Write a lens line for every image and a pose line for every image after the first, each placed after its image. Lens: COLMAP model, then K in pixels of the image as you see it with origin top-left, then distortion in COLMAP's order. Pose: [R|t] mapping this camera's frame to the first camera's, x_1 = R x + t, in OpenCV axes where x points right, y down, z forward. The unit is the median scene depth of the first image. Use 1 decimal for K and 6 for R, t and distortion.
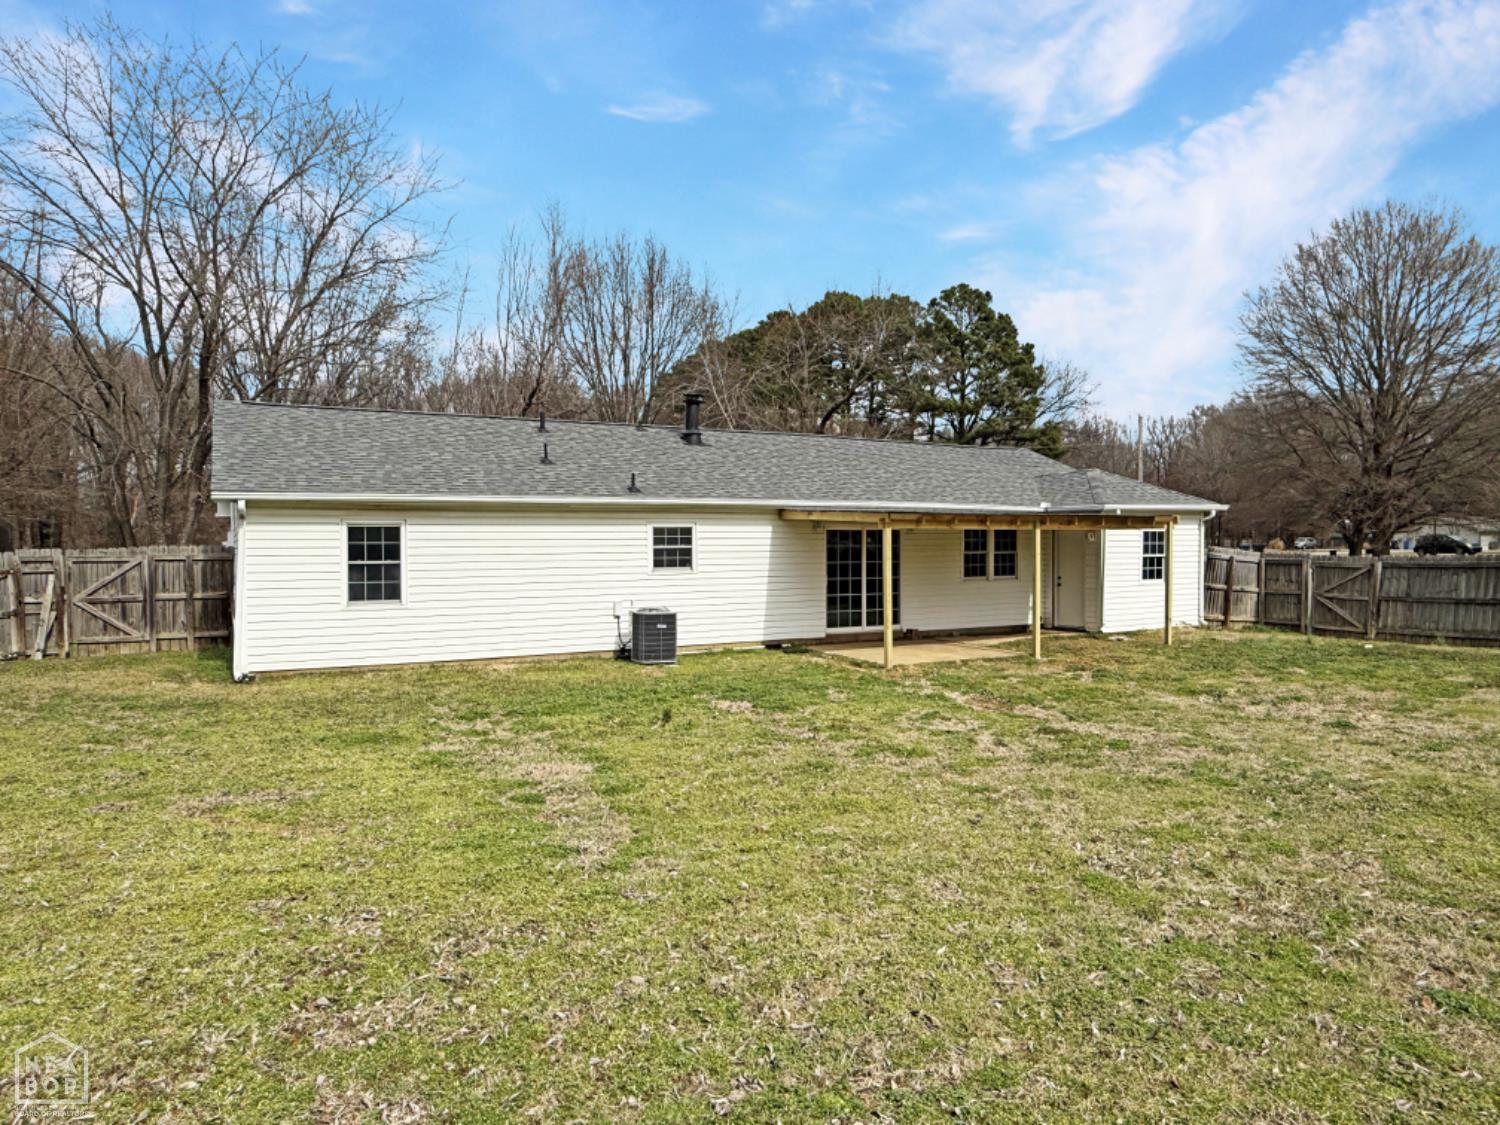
lens RADIAL K [[958.6, 0, 750.5], [0, 958.6, 563.9], [0, 0, 1]] dist [-0.001328, 0.002776]
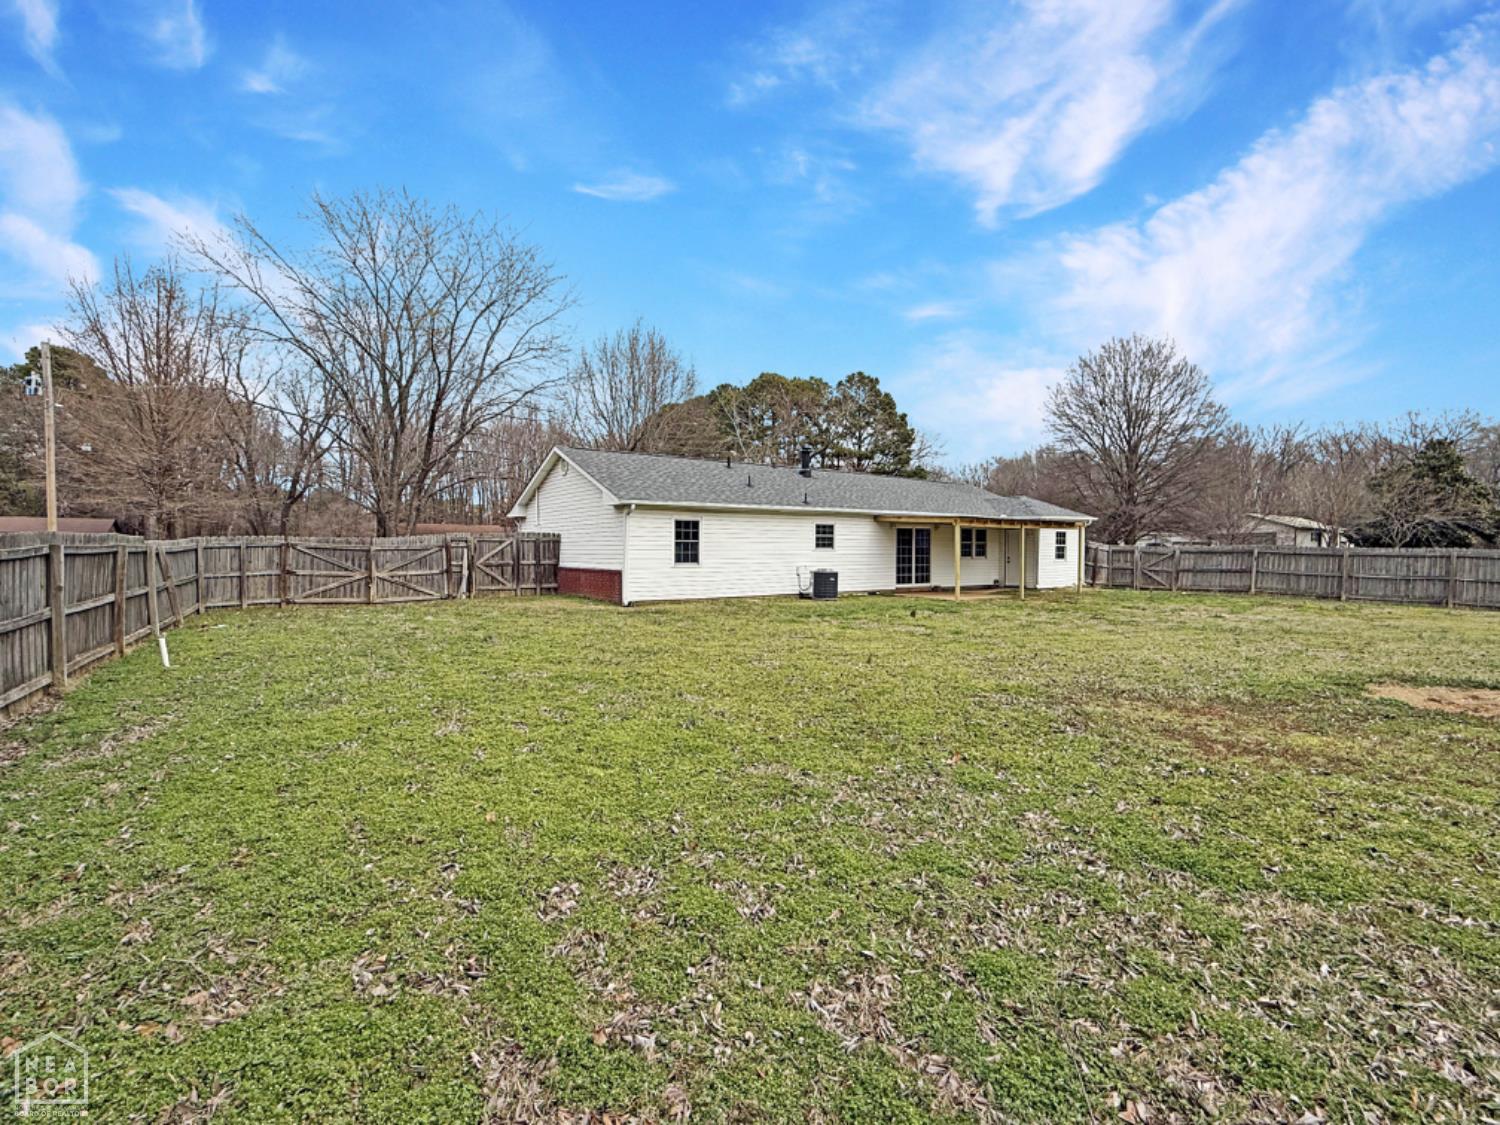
lens RADIAL K [[700.1, 0, 748.0], [0, 700.1, 562.0], [0, 0, 1]] dist [-0.001841, -0.000243]
pose [[0.992441, 0.005137, 0.122617, -0.324367], [-0.004770, 0.999983, -0.003283, 0.030289], [-0.122632, 0.002673, 0.992449, -0.220396]]
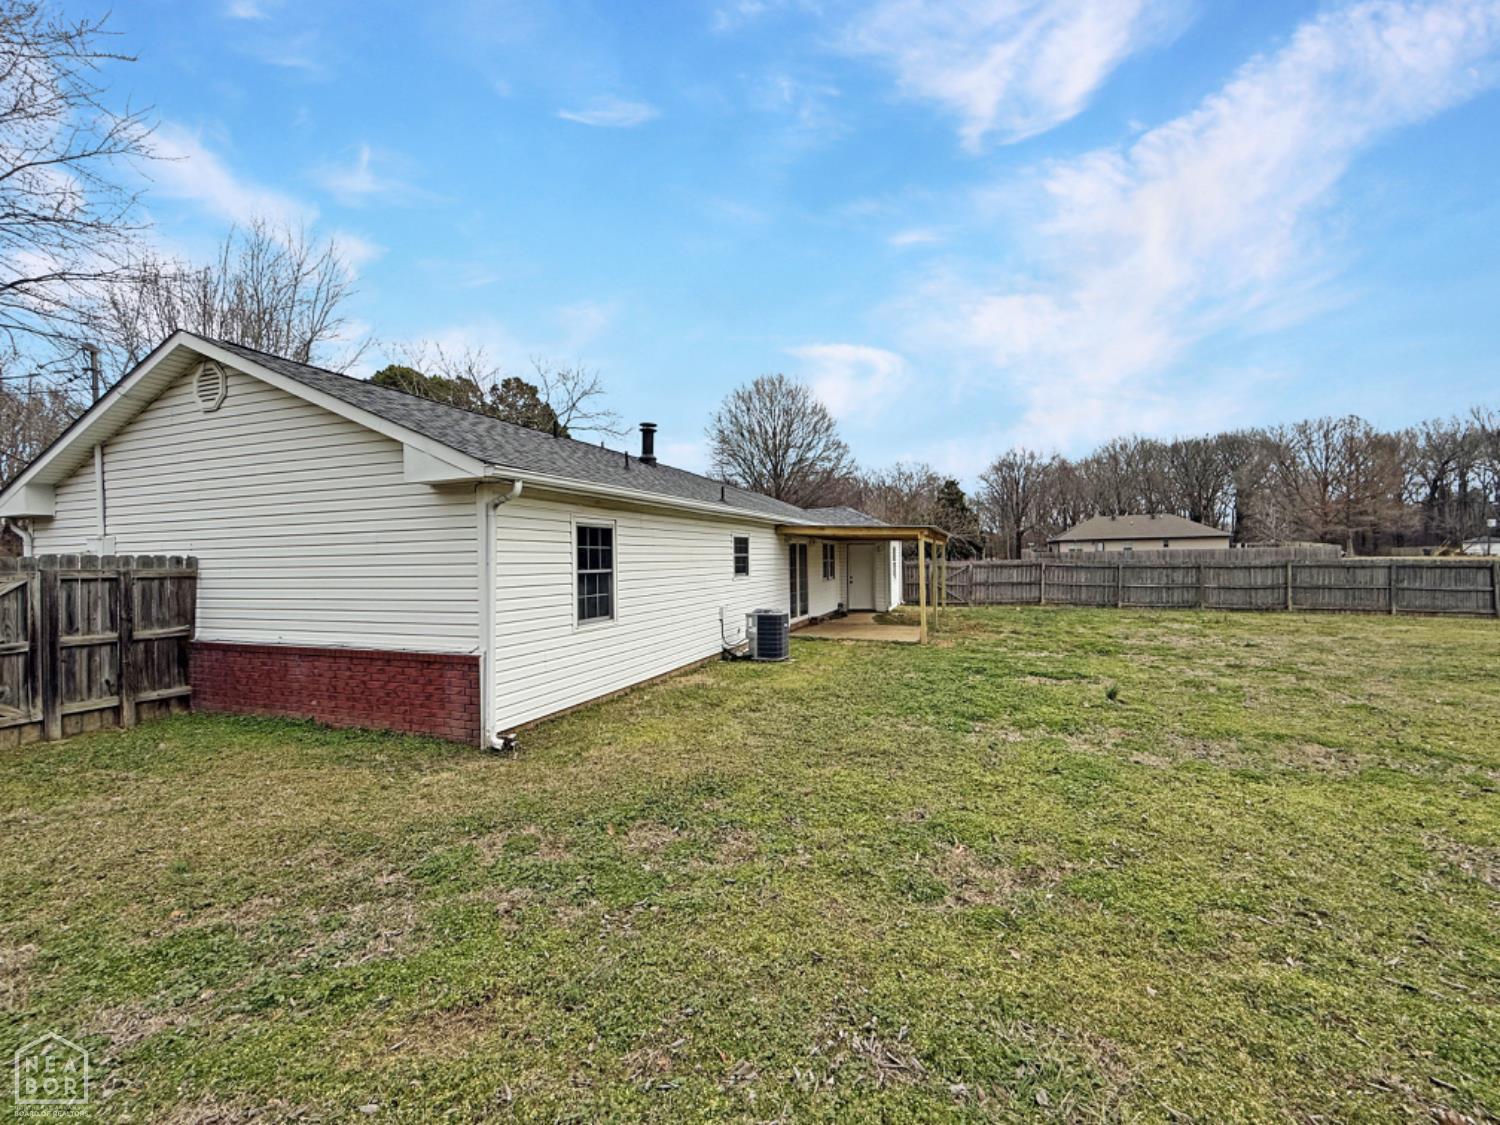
lens RADIAL K [[624.2, 0, 743.7], [0, 624.2, 562.9], [0, 0, 1]] dist [-0.000089, -0.000077]
pose [[0.761259, -0.010286, 0.648366, -0.473064], [0.025538, 0.999574, -0.014127, 0.001448], [-0.647945, 0.027312, 0.761197, 0.380895]]
